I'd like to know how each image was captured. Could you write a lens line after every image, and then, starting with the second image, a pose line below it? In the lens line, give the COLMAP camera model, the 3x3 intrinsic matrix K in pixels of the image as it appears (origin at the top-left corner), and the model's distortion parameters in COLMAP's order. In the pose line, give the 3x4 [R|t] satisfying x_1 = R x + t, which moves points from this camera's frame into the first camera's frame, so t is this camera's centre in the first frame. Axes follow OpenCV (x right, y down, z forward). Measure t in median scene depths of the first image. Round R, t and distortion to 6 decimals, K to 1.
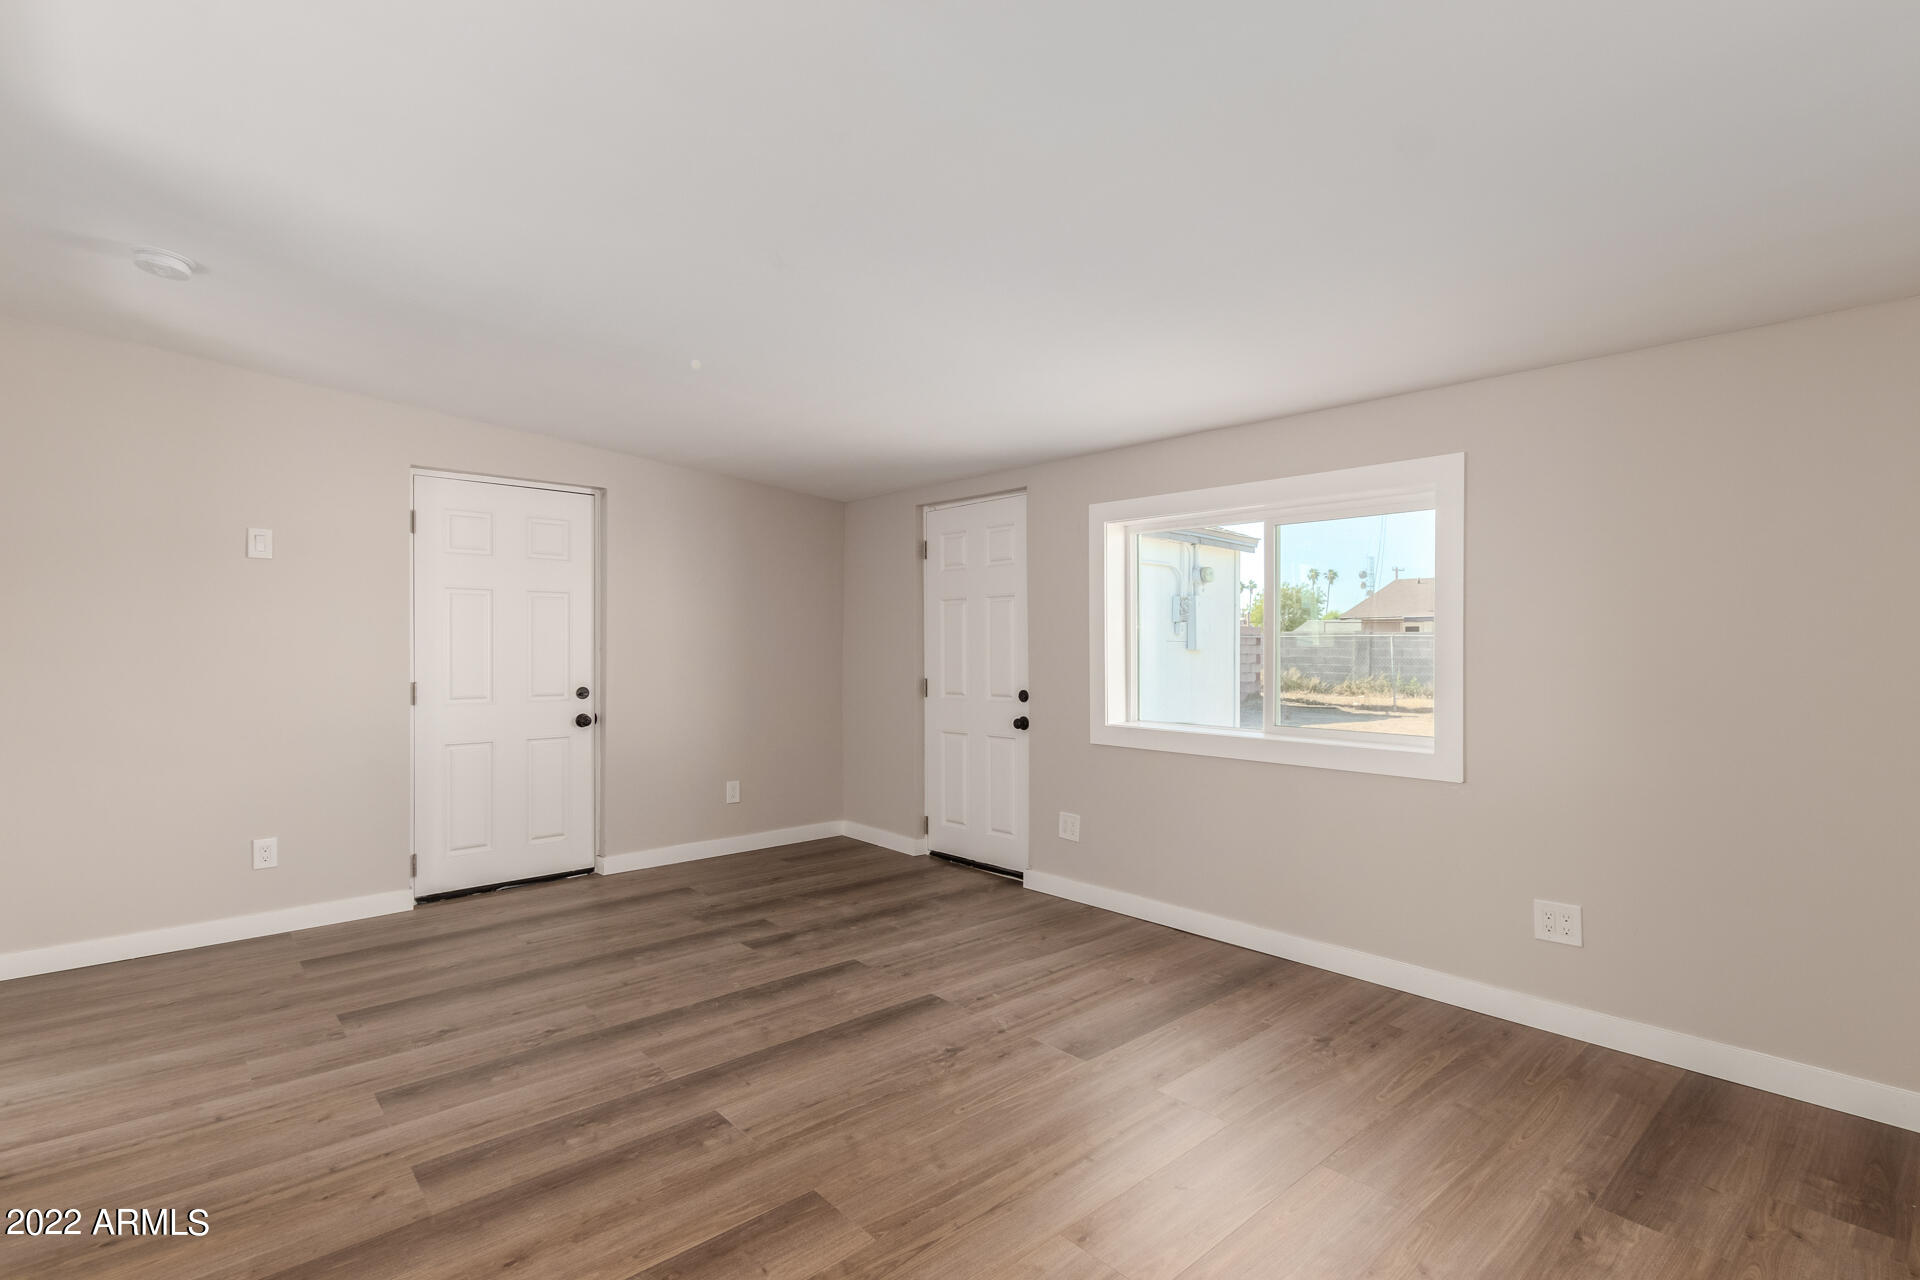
lens RADIAL K [[873.5, 0, 963.8], [0, 873.5, 638.2], [0, 0, 1]] dist [0.003311, -0.001166]
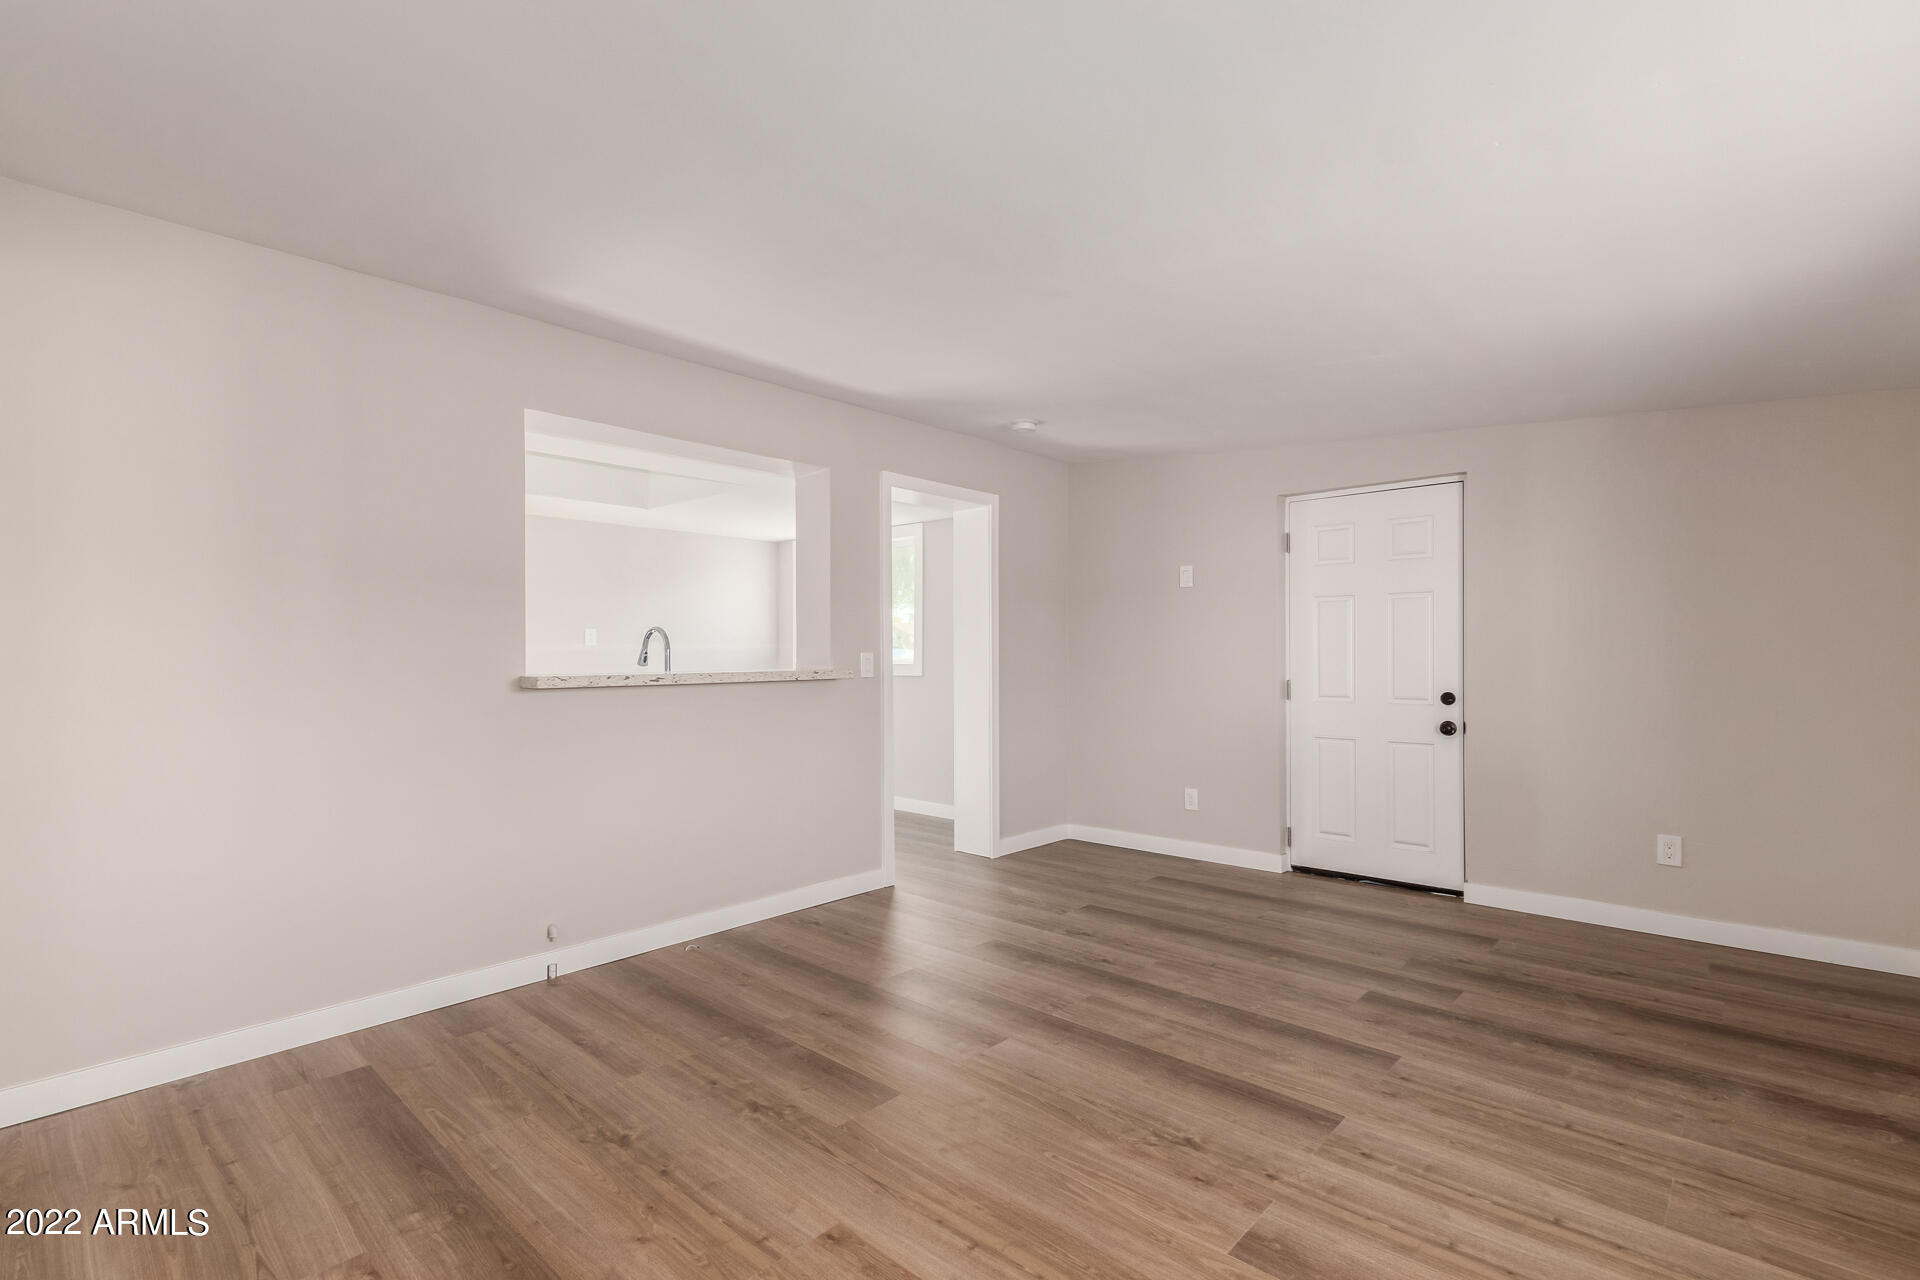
lens RADIAL K [[873.5, 0, 963.9], [0, 873.5, 652.4], [0, 0, 1]] dist [0.003311, -0.001166]
pose [[0.114341, -0.002120, -0.993439, 0.590196], [0.013966, 0.999902, -0.000527, 0.009844], [0.993343, -0.013815, 0.114360, 0.537919]]
